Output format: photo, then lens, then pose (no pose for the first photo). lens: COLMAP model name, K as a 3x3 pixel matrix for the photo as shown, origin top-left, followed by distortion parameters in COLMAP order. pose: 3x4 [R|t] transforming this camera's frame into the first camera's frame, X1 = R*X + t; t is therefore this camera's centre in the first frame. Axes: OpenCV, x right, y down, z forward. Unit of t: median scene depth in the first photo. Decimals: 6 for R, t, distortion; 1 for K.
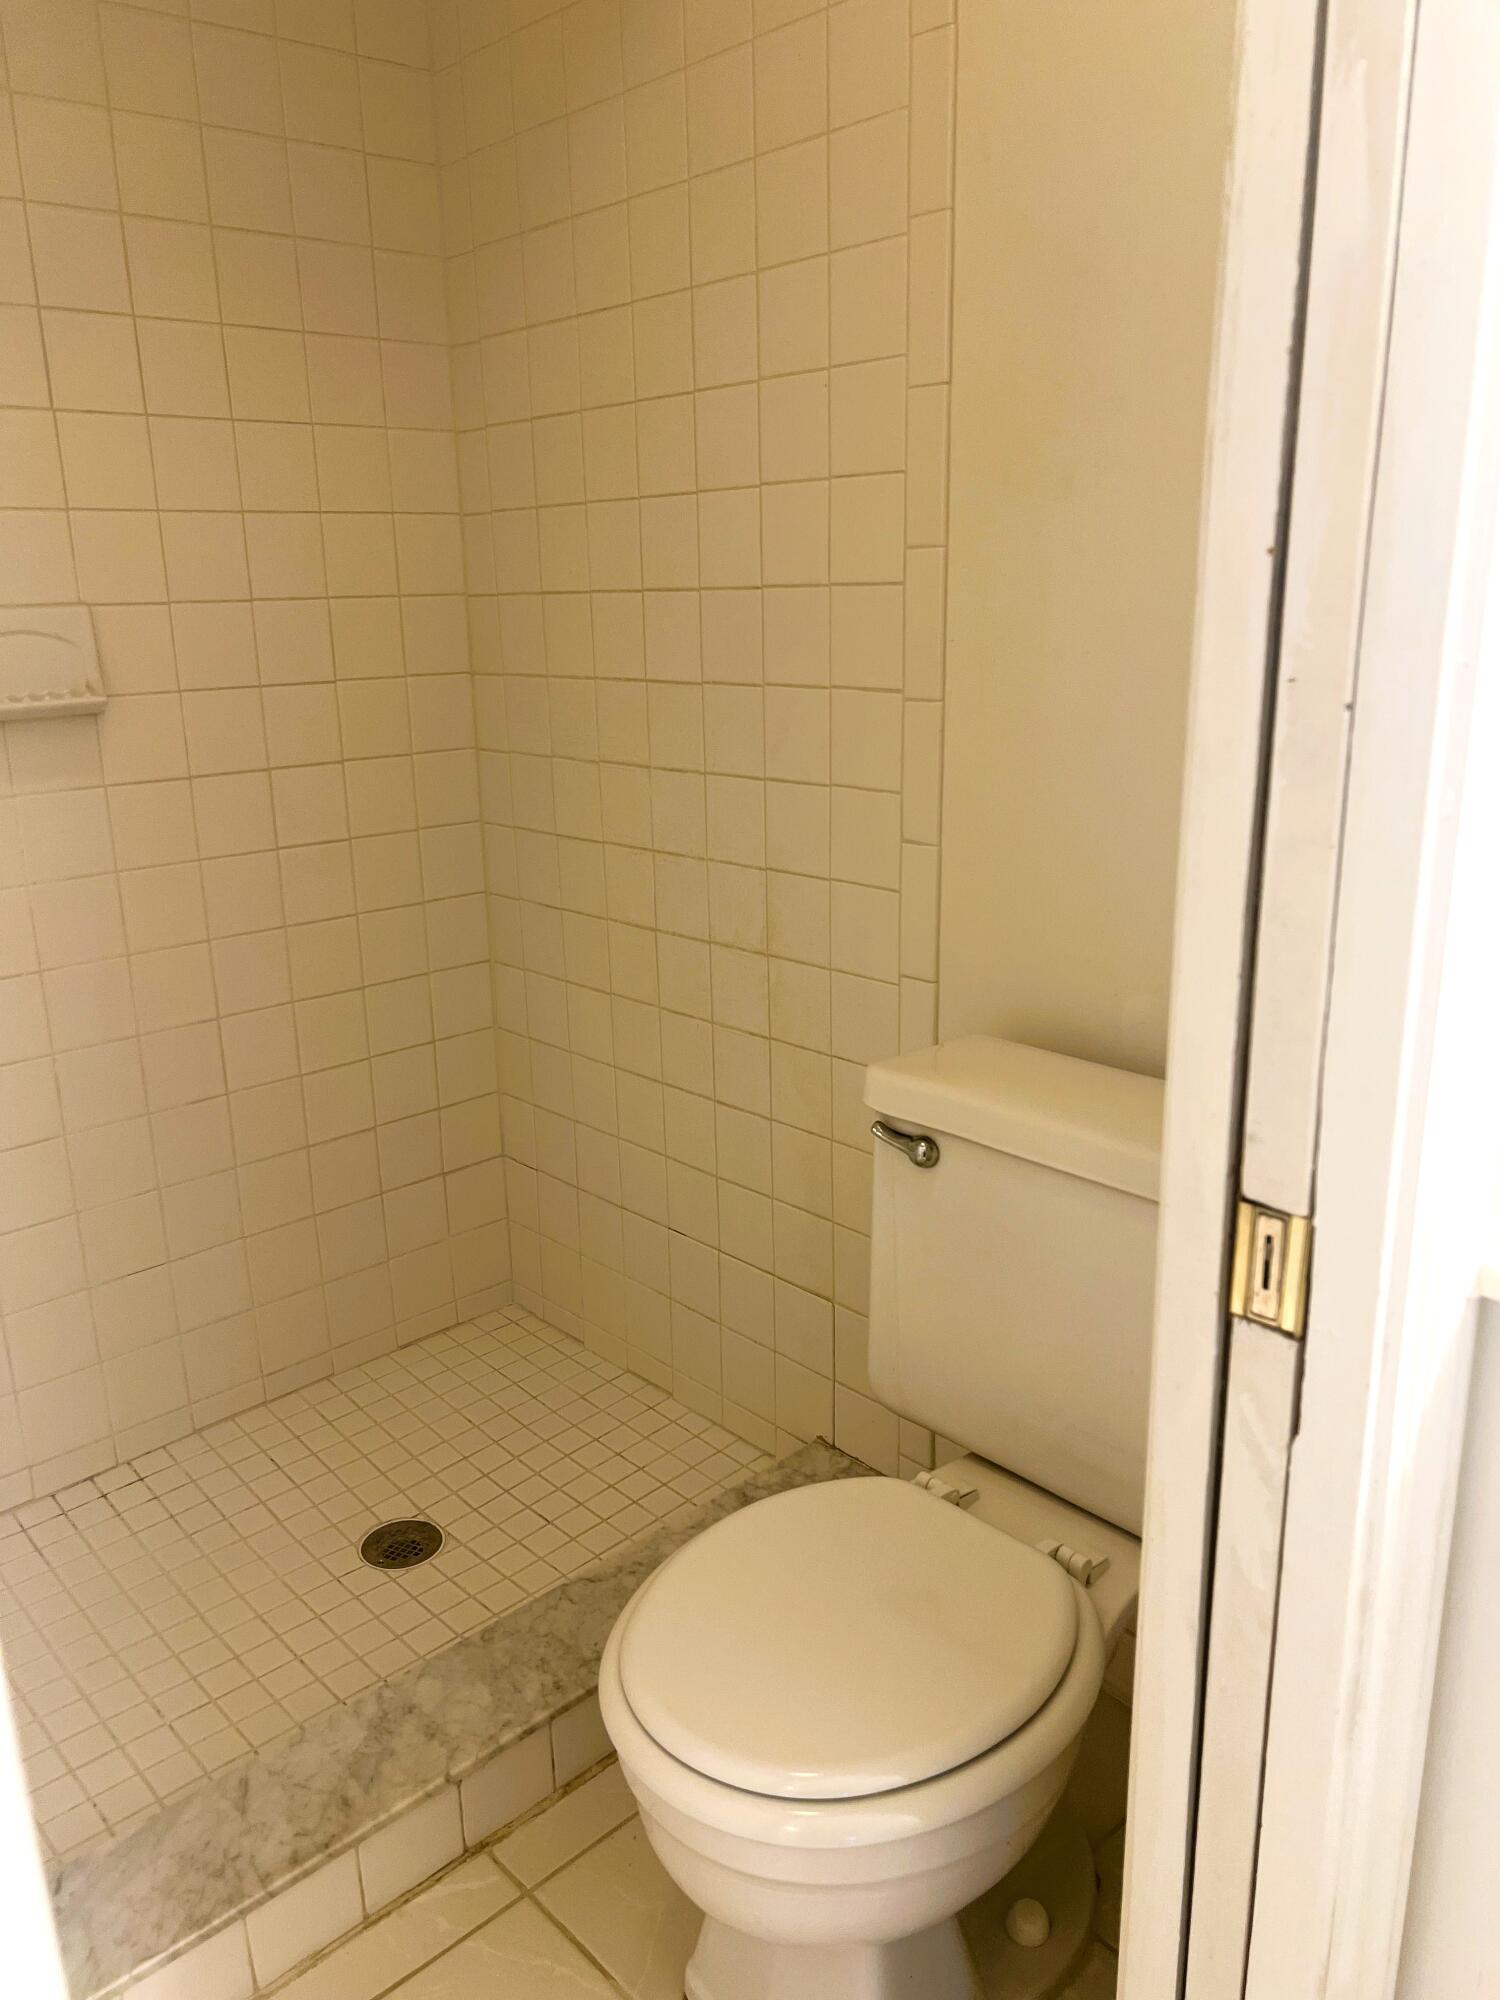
lens RADIAL K [[1500.1, 0, 751.6], [0, 1500.1, 1002.6], [0, 0, 1]] dist [0.020499, -0.021101]
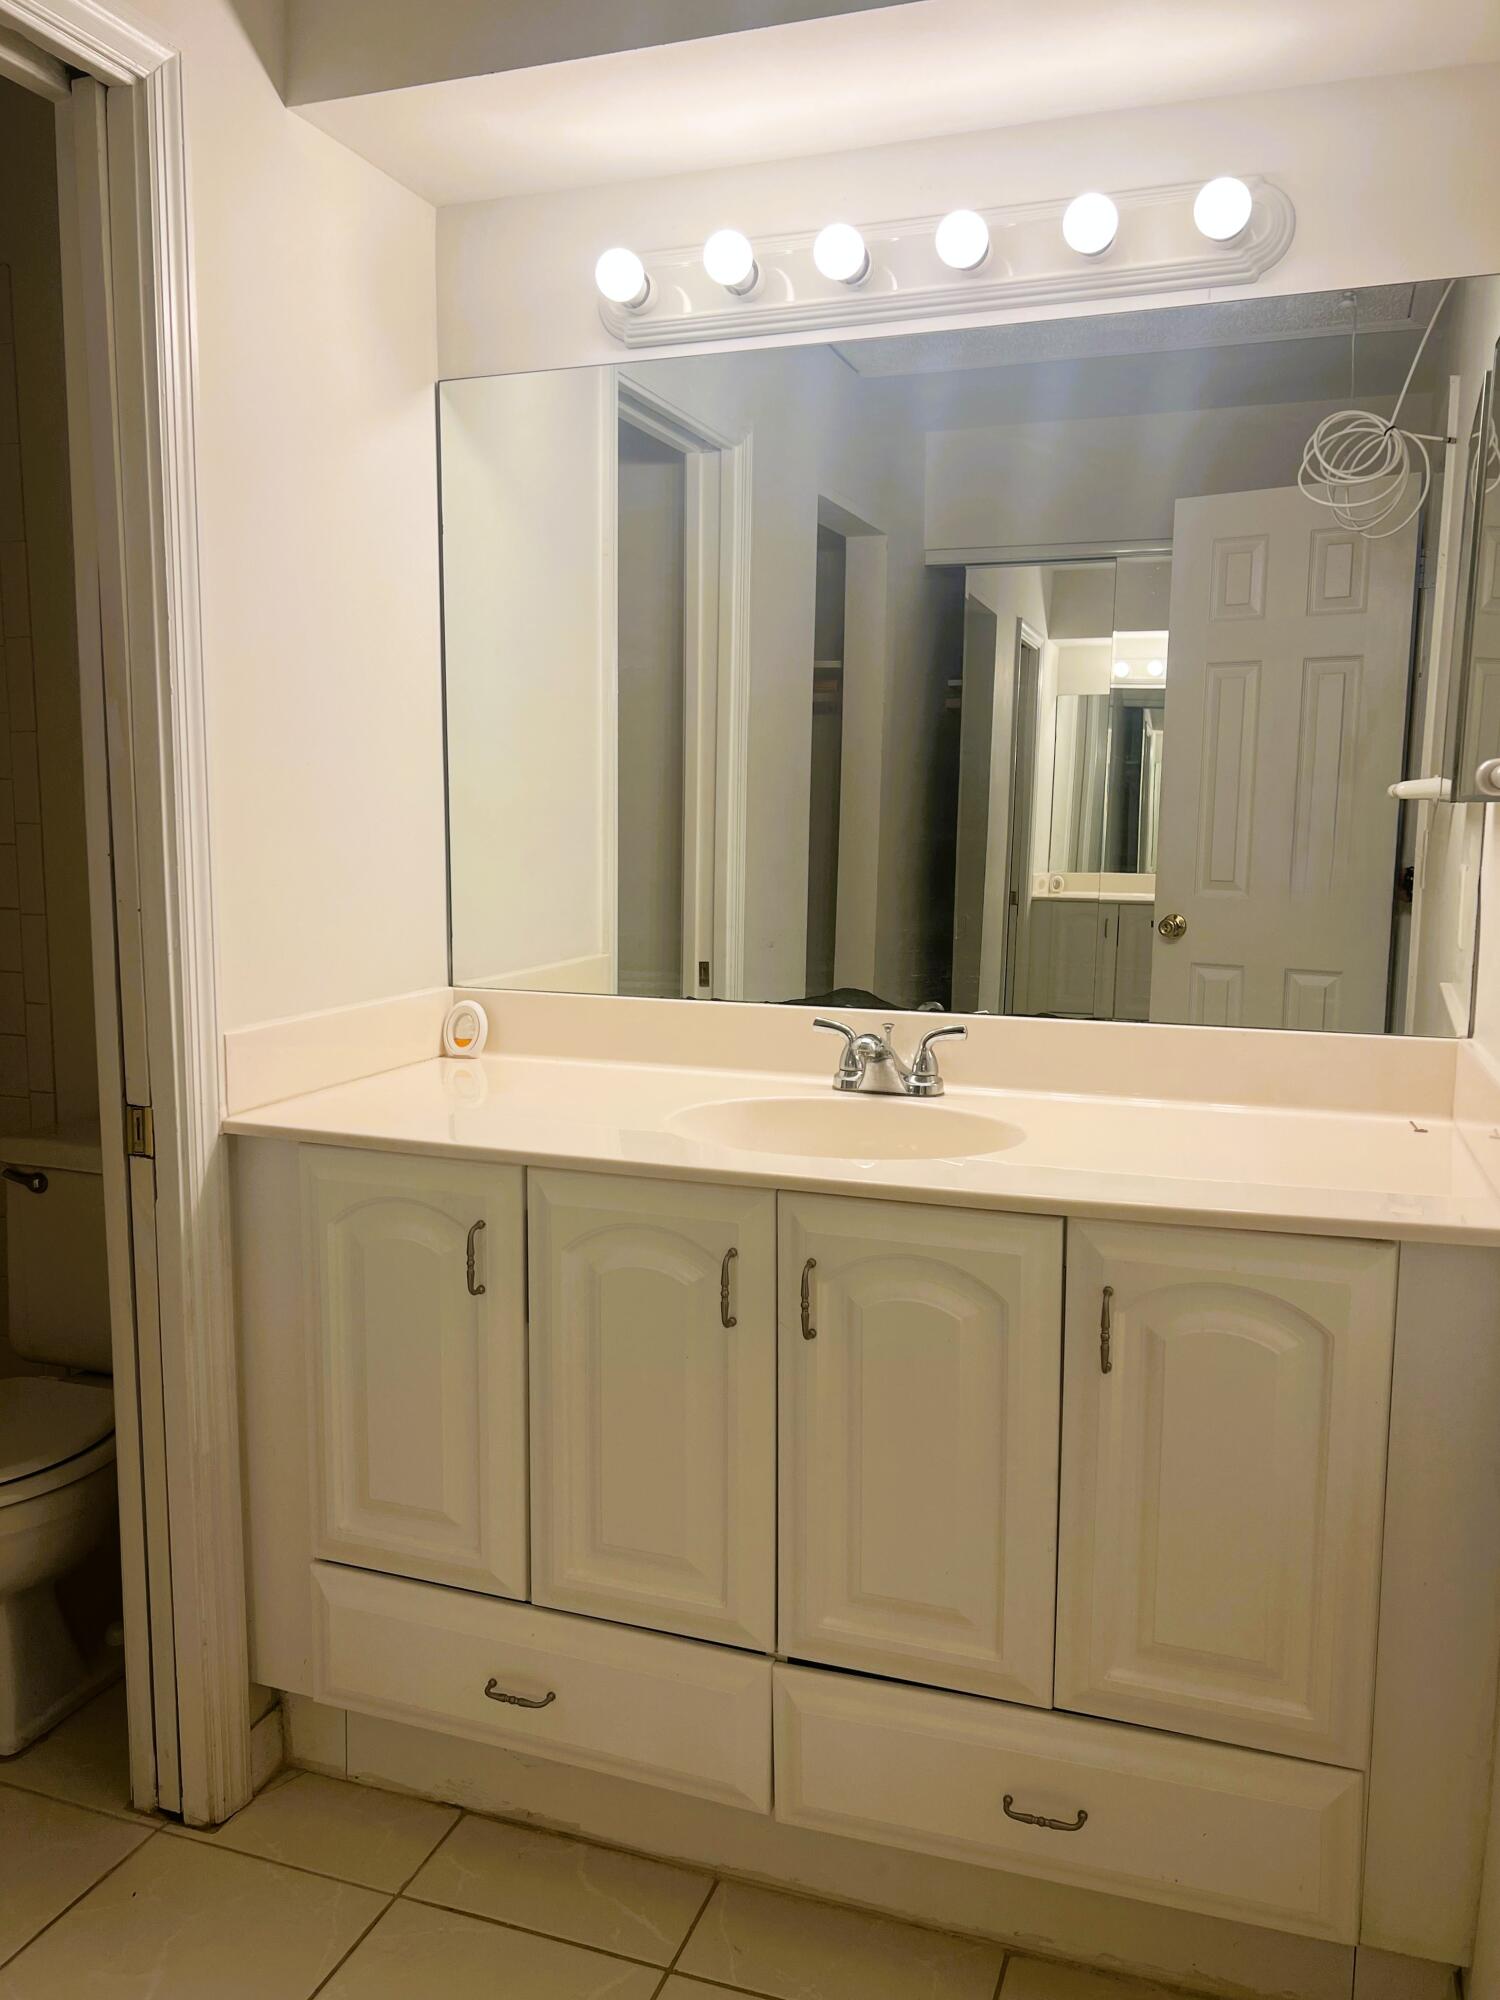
lens RADIAL K [[1500.1, 0, 750.5], [0, 1500.1, 995.6], [0, 0, 1]] dist [0.020499, -0.021101]
pose [[0.881181, -0.027714, 0.471966, 0.031629], [0.095981, 0.987979, -0.121186, 0.174258], [-0.462934, 0.152087, 0.873248, -0.832180]]
